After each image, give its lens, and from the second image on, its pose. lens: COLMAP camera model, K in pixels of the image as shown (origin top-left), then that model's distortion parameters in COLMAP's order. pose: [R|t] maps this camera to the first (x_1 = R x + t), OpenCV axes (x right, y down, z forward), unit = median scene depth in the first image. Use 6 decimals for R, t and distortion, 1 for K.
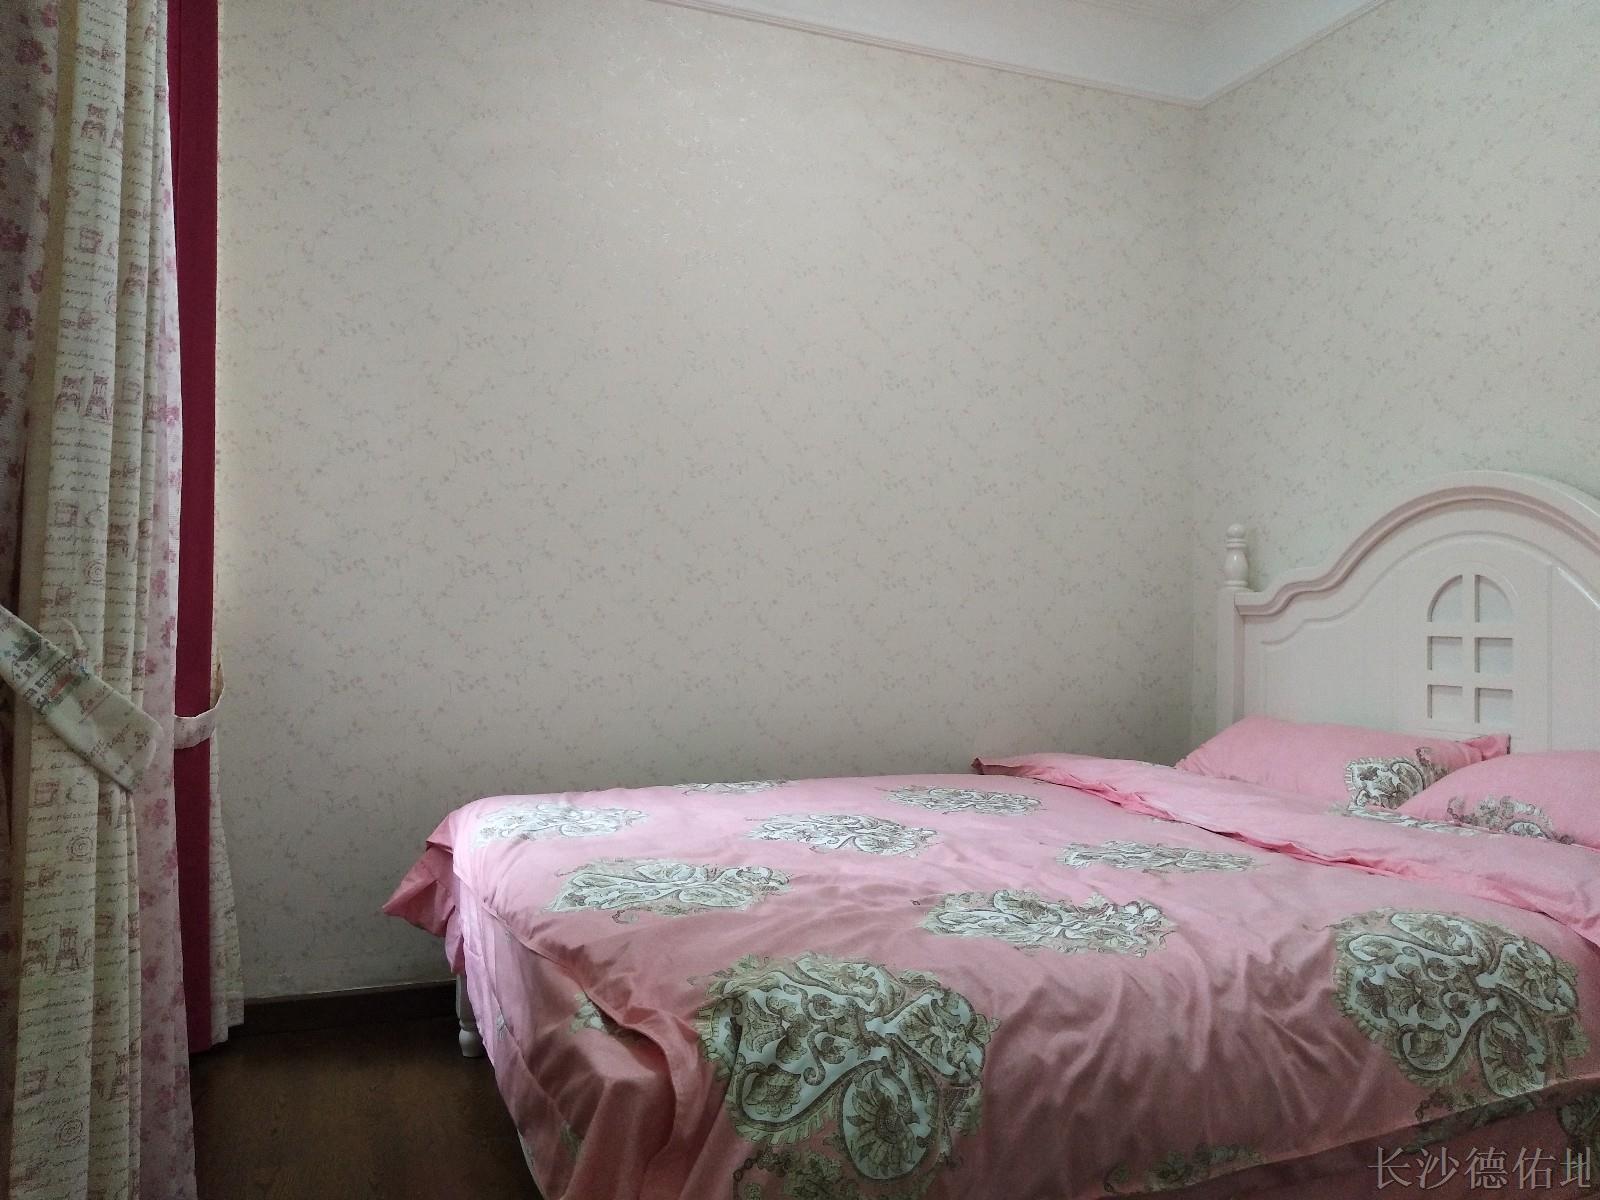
lens RADIAL K [[1224.5, 0, 792.8], [0, 1224.5, 602.0], [0, 0, 1]] dist [-0.004417, -0.001313]
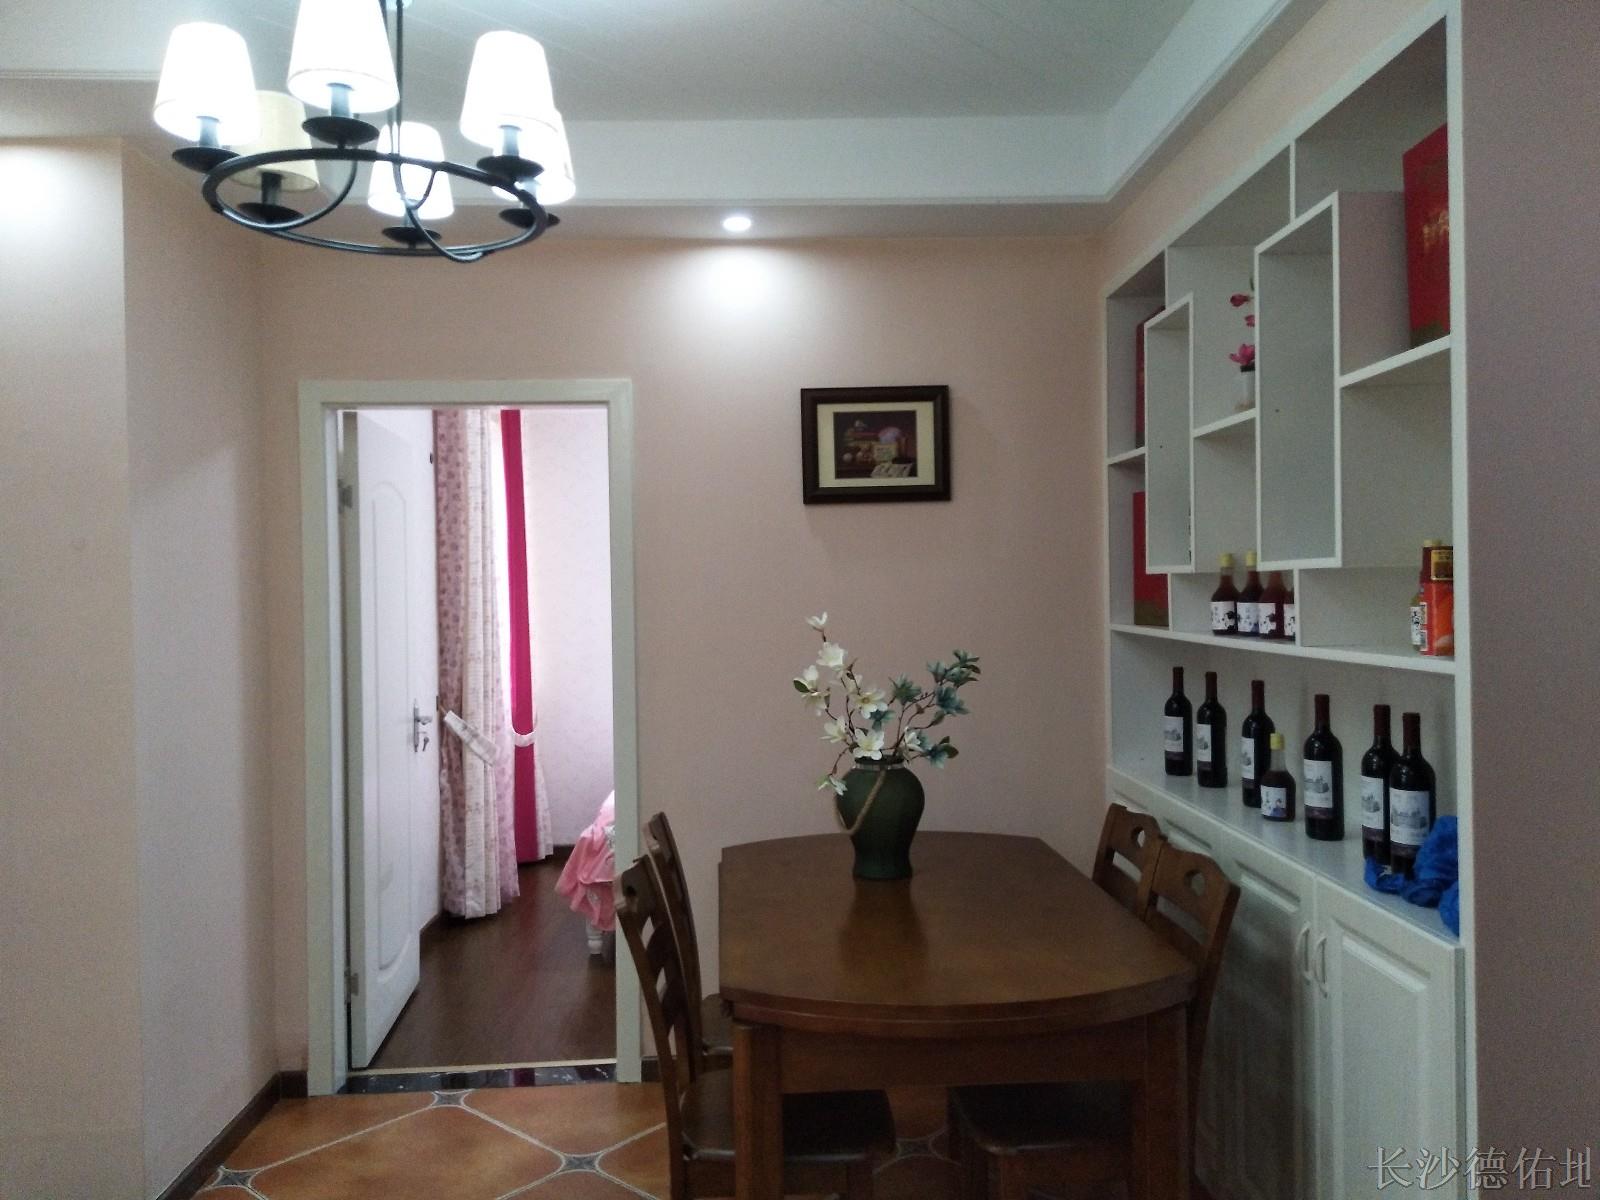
lens RADIAL K [[1224.5, 0, 807.6], [0, 1224.5, 595.1], [0, 0, 1]] dist [-0.004417, -0.001313]
pose [[0.948749, -0.026431, -0.314922, 1.516715], [0.035152, 0.999139, 0.022043, -0.401919], [0.314068, -0.031983, 0.948862, -2.148165]]
